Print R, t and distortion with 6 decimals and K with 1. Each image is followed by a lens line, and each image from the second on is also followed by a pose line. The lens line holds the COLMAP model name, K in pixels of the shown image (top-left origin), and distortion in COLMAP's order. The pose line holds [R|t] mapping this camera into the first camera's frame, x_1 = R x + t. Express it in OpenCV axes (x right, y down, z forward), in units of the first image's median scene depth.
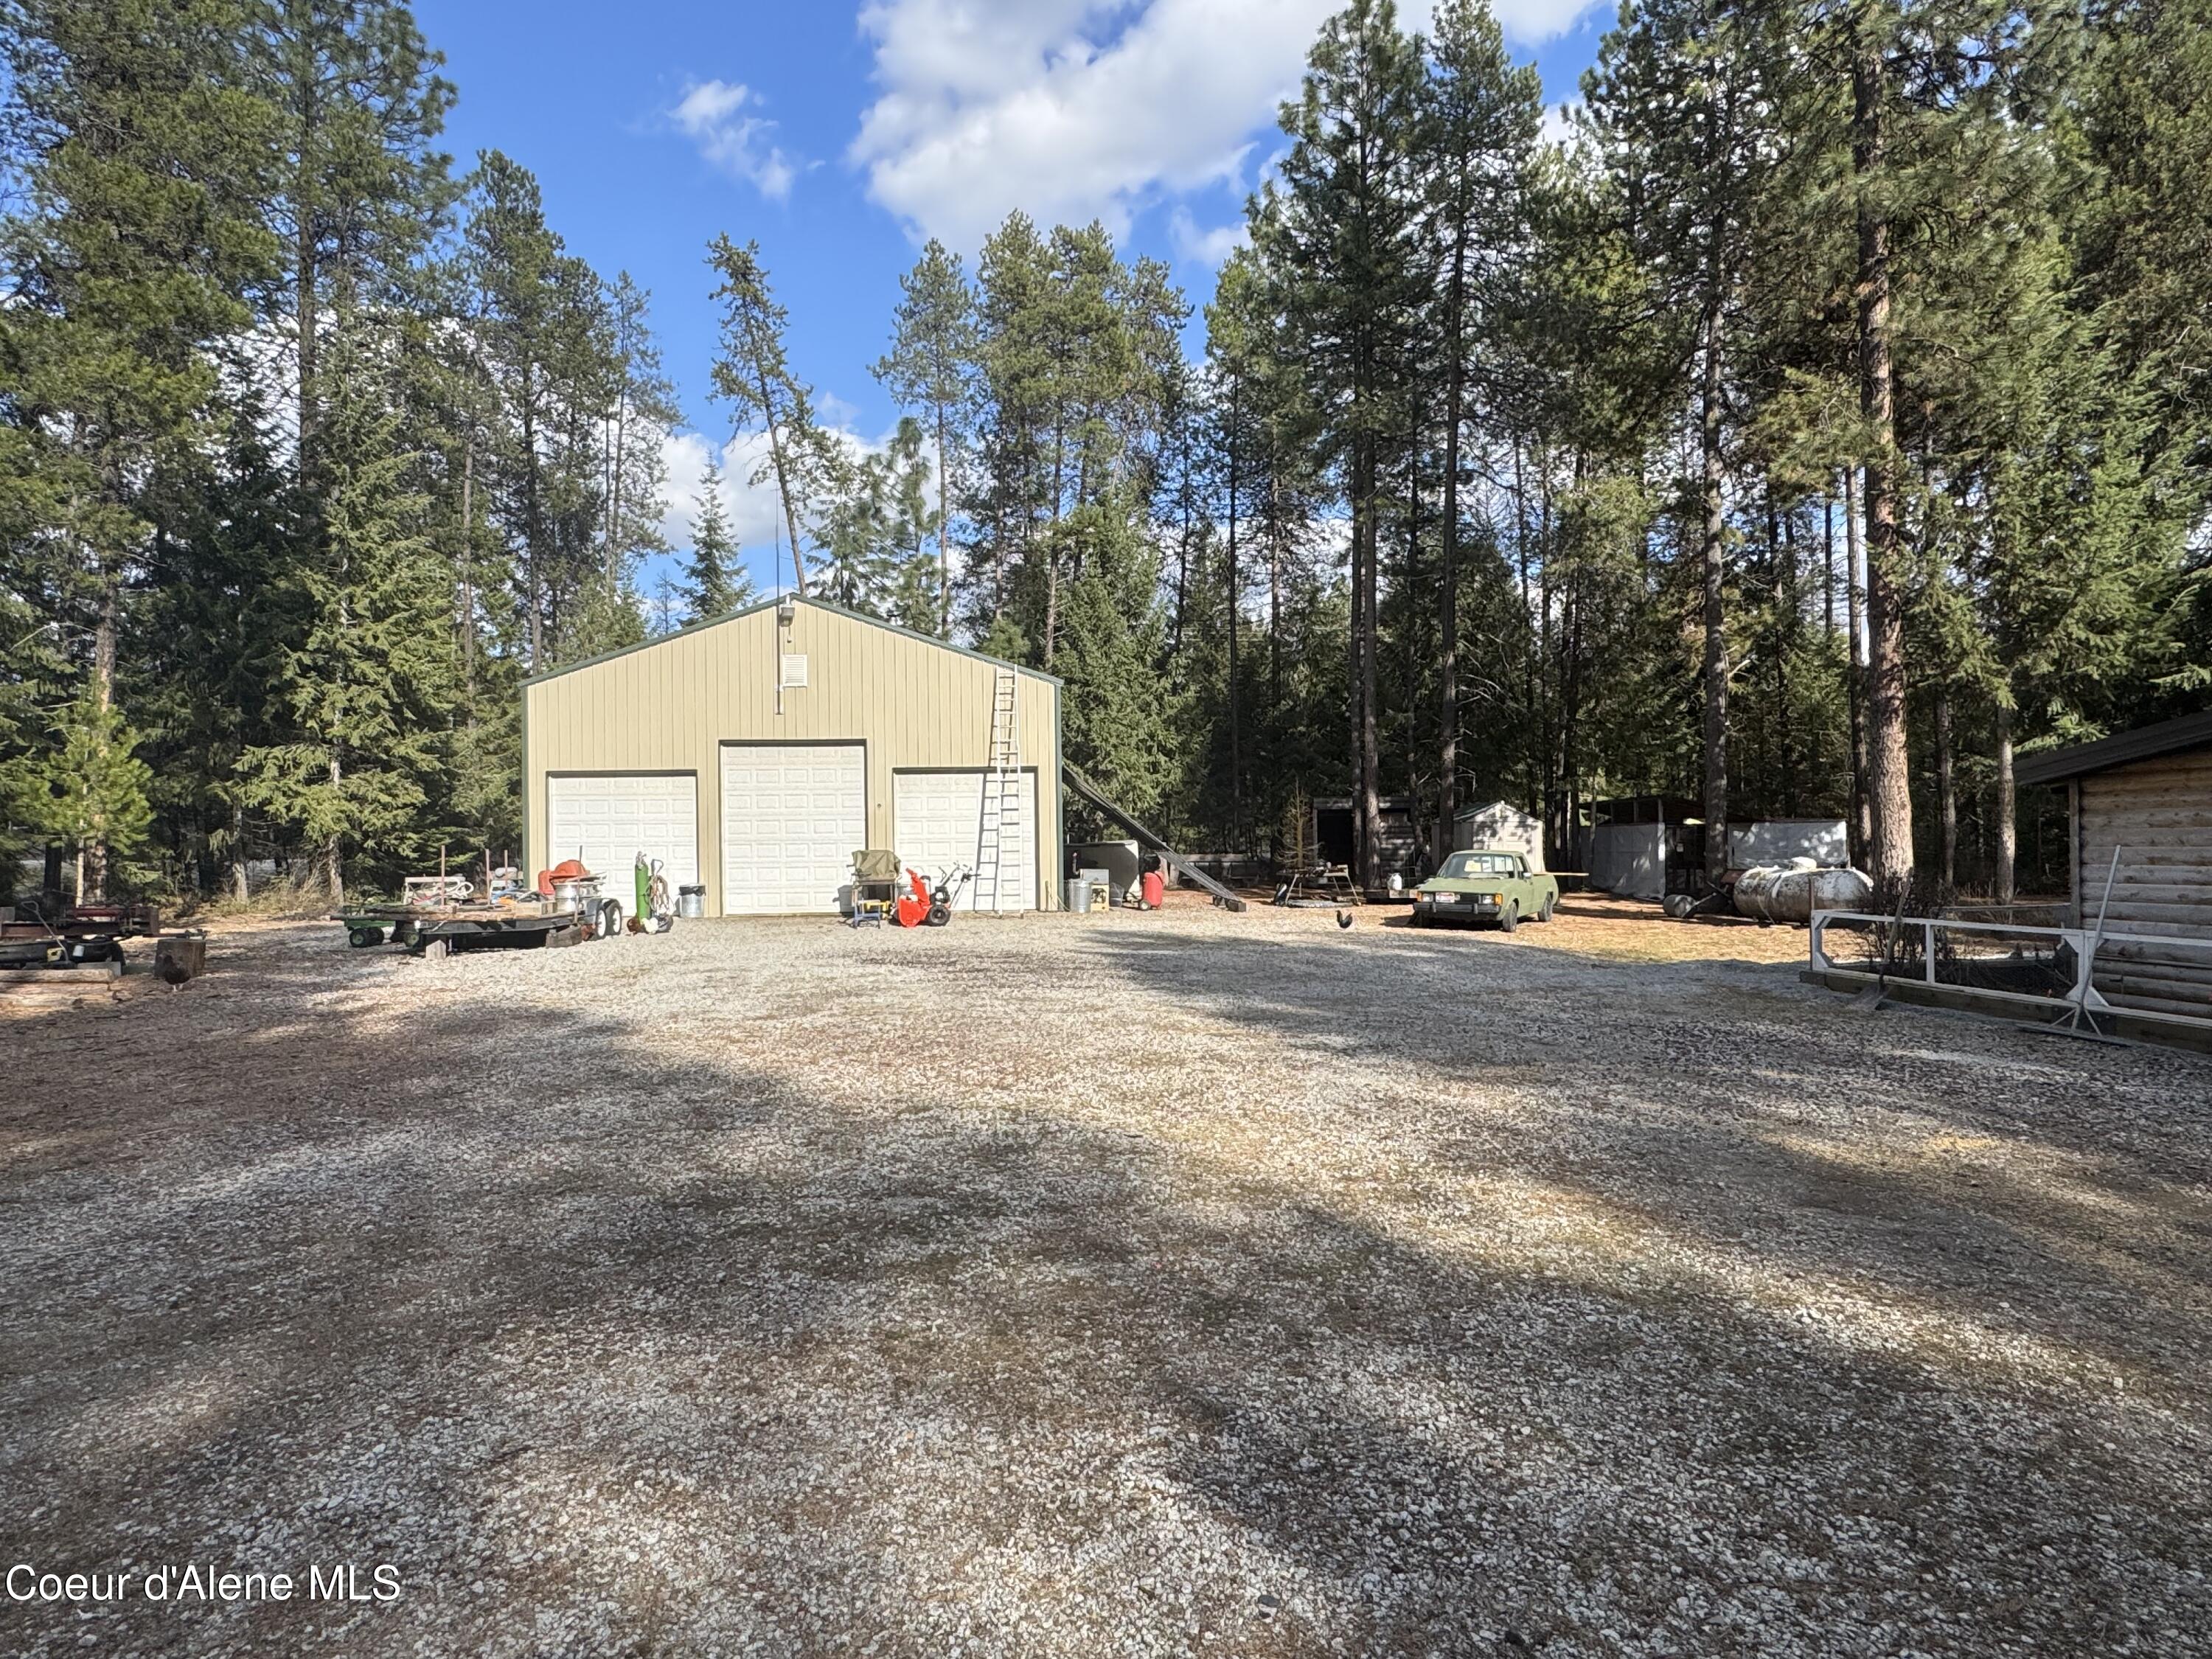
lens RADIAL K [[1279.6, 0, 1109.0], [0, 1279.6, 837.4], [0, 0, 1]] dist [-0.004785, 0.000071]
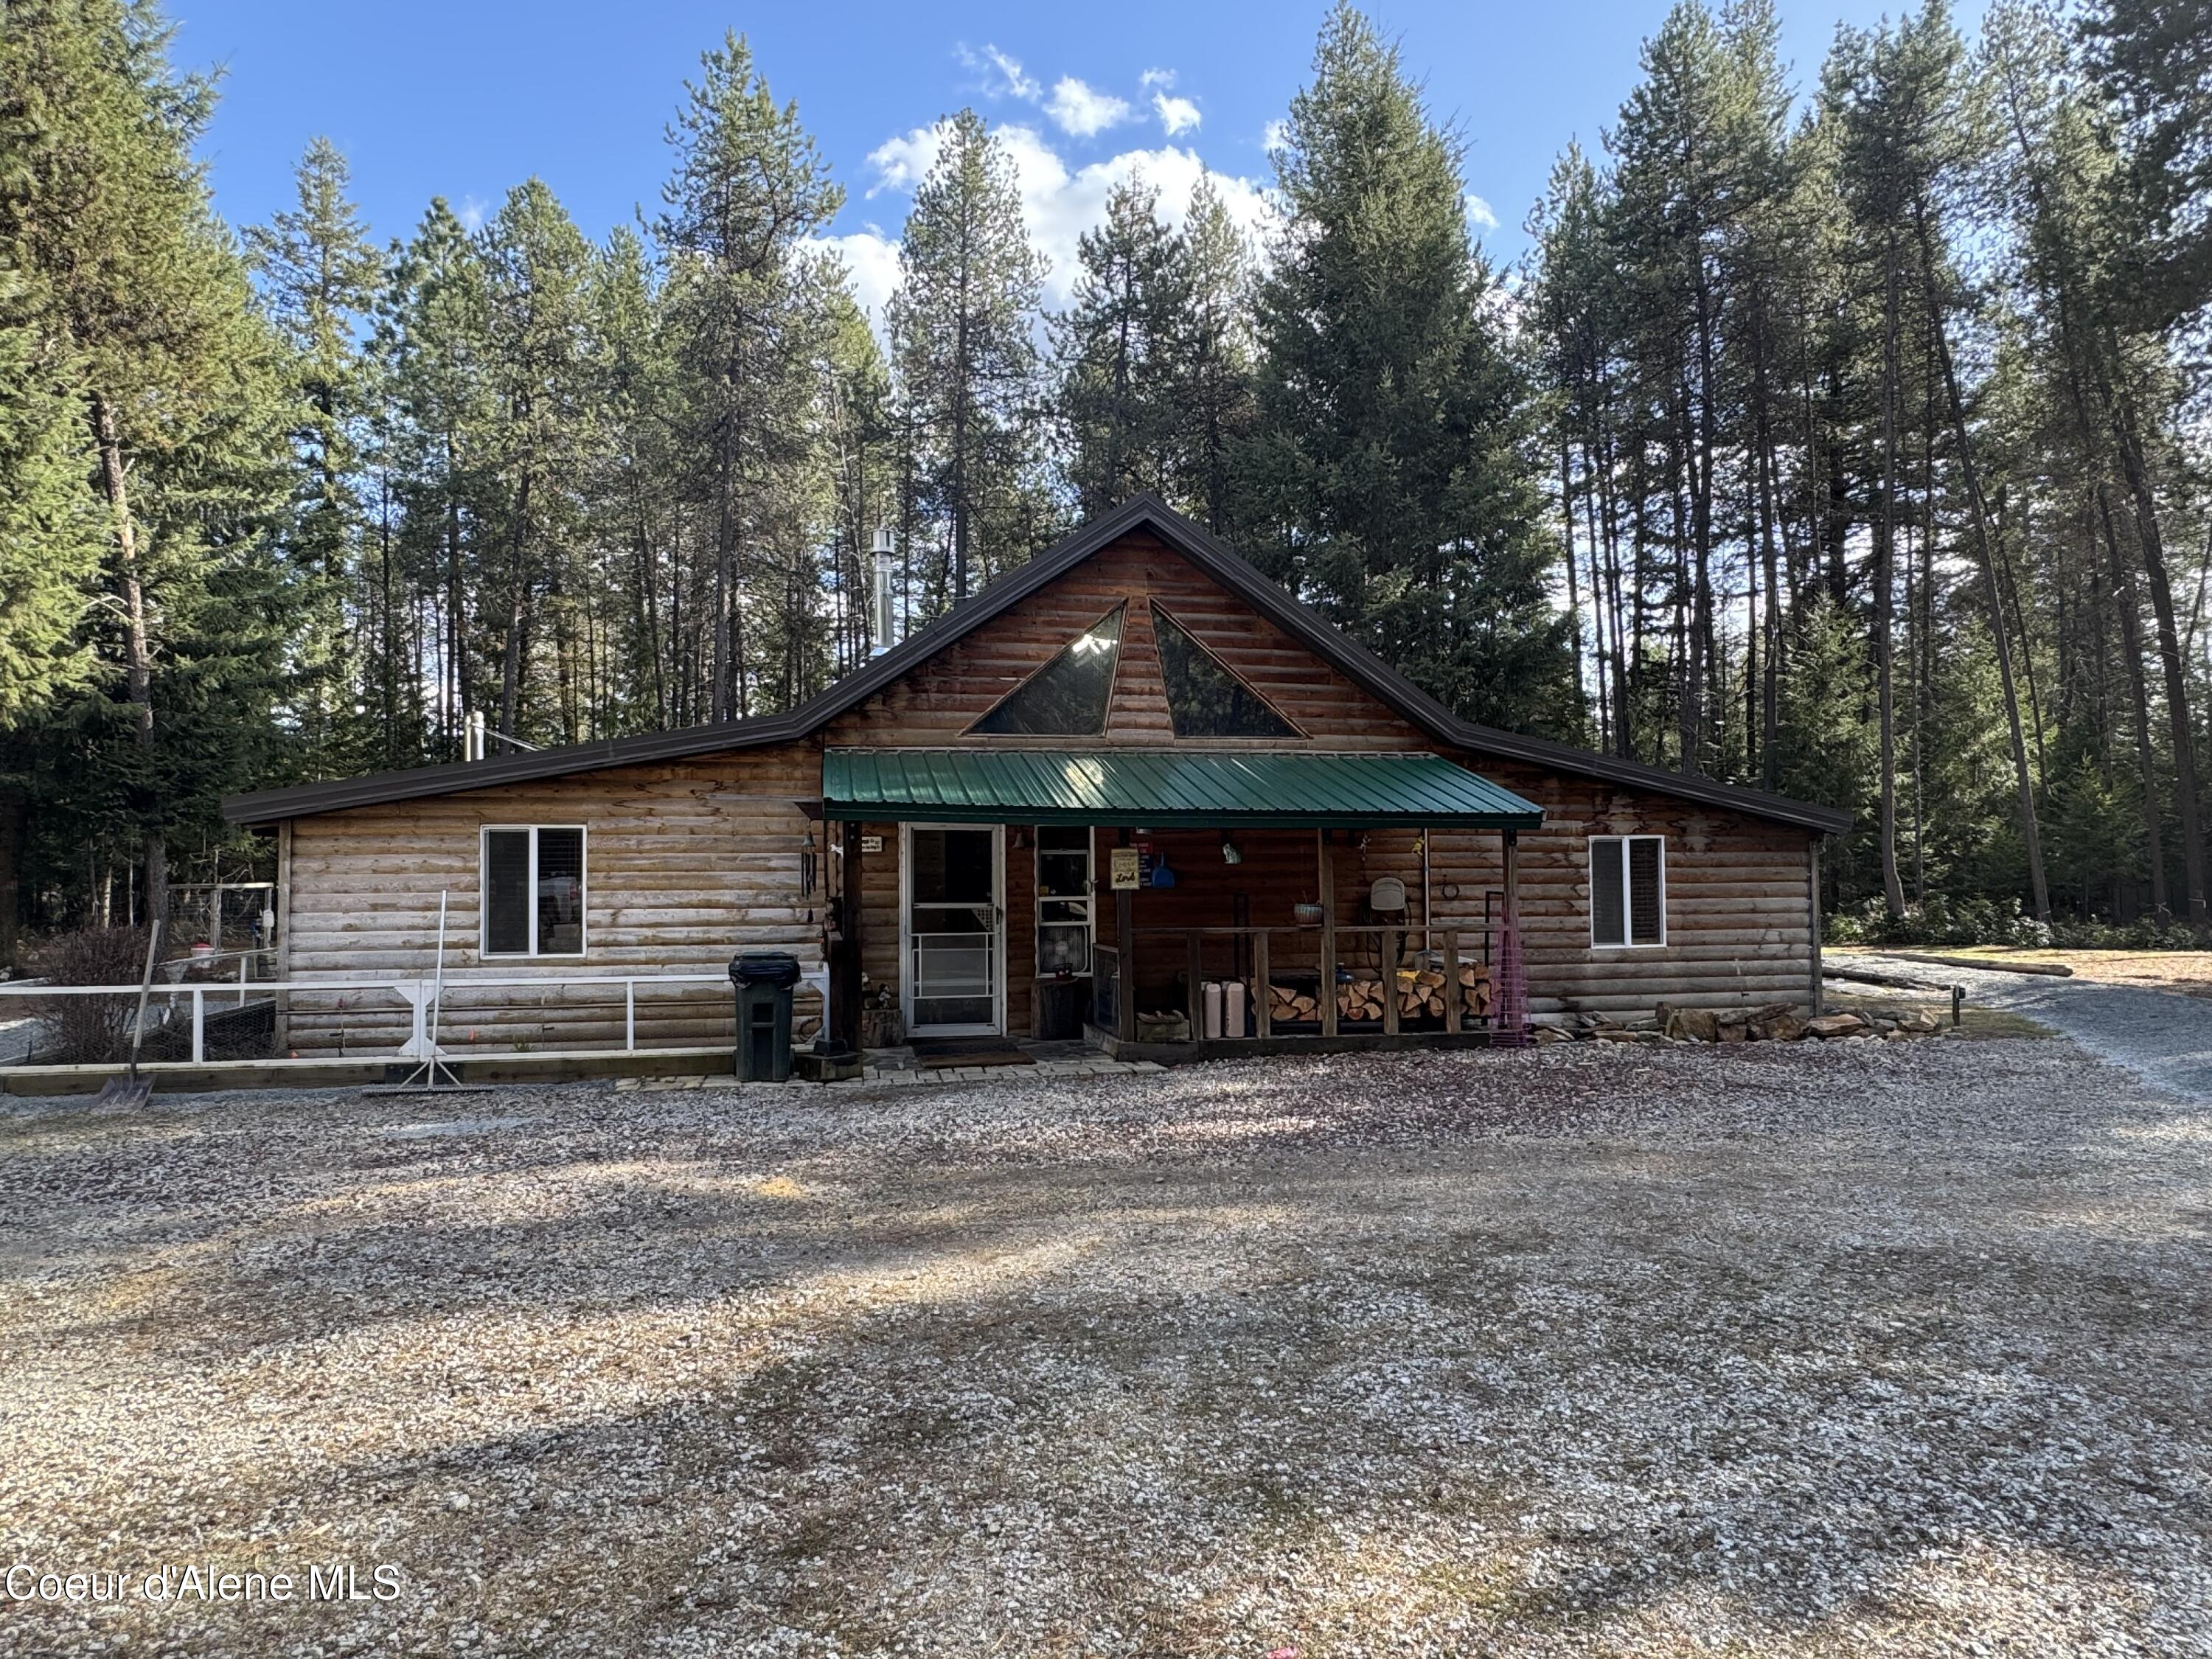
lens RADIAL K [[1339.1, 0, 1108.6], [0, 1339.1, 841.8], [0, 0, 1]] dist [-0.003656, -0.000033]
pose [[-0.018824, 0.035467, 0.999194, -0.100703], [0.003402, 0.999367, -0.035409, 0.002781], [-0.999817, 0.002733, -0.018933, 0.202117]]
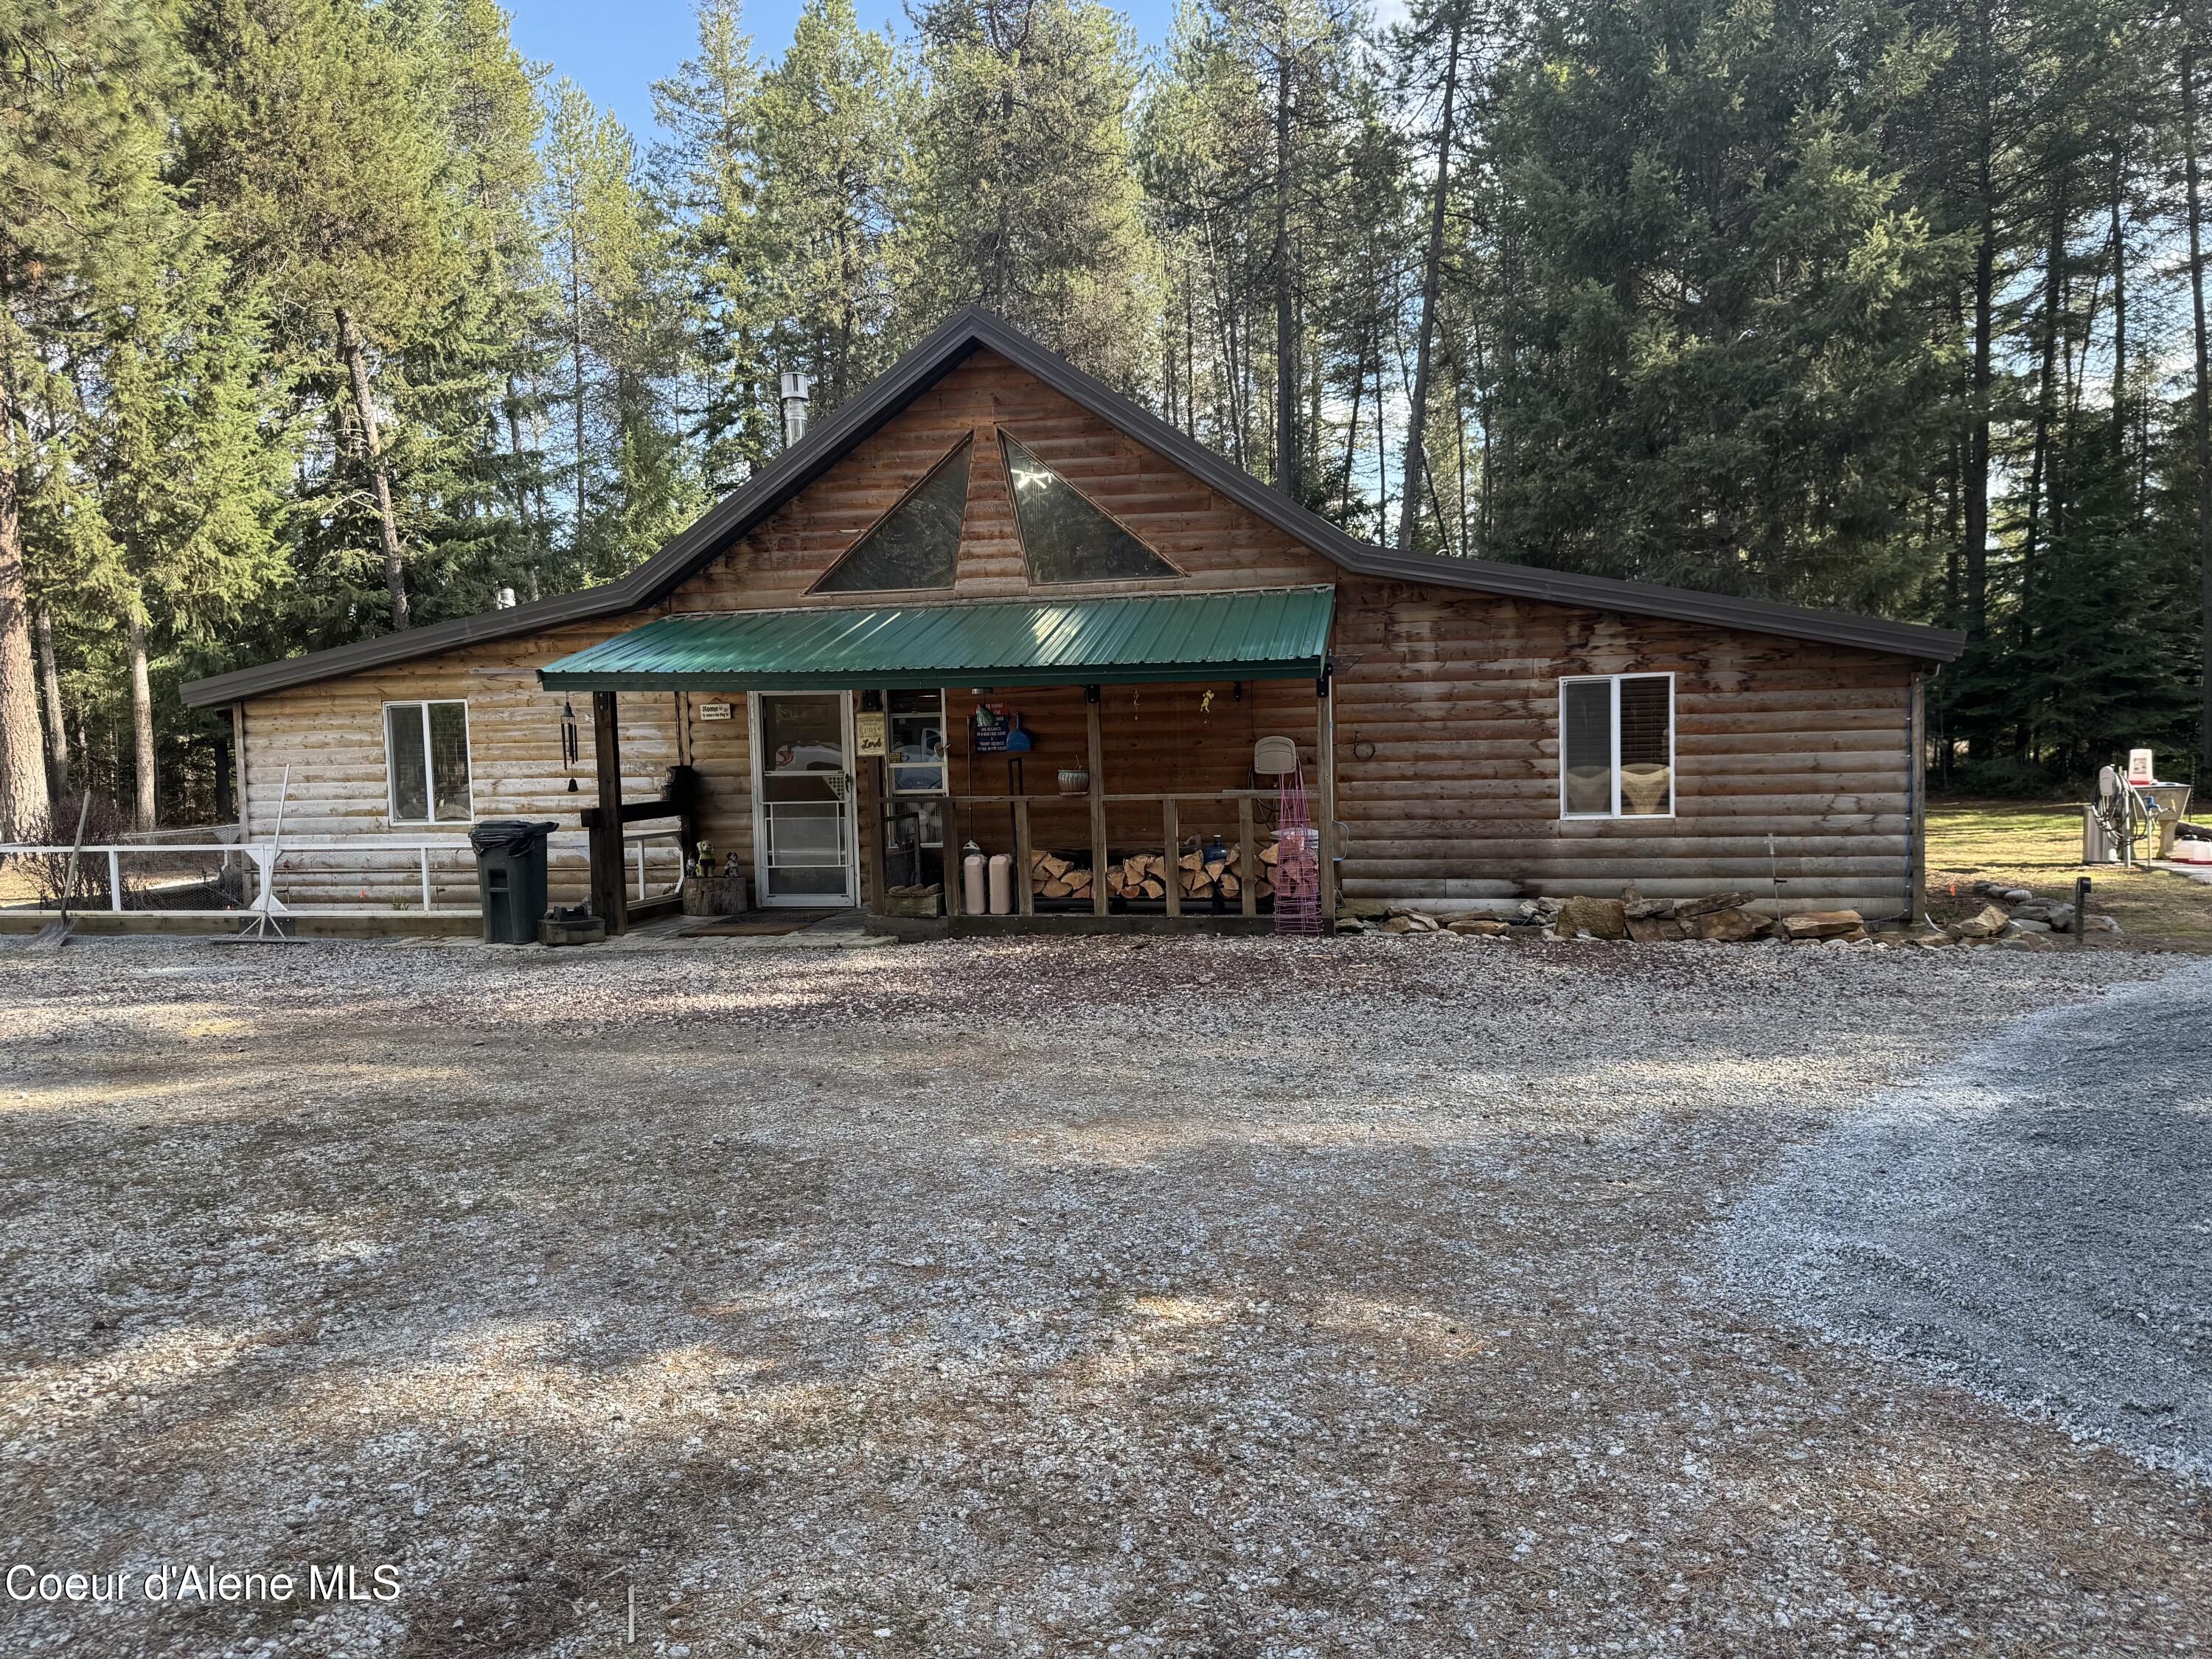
lens RADIAL K [[1547.7, 0, 1110.5], [0, 1547.7, 840.2], [0, 0, 1]] dist [0.104002, -0.156364]
pose [[0.370062, -0.059947, 0.927071, -0.081406], [0.018281, 0.998193, 0.057249, 0.002792], [-0.928827, -0.004238, 0.370489, -0.063320]]
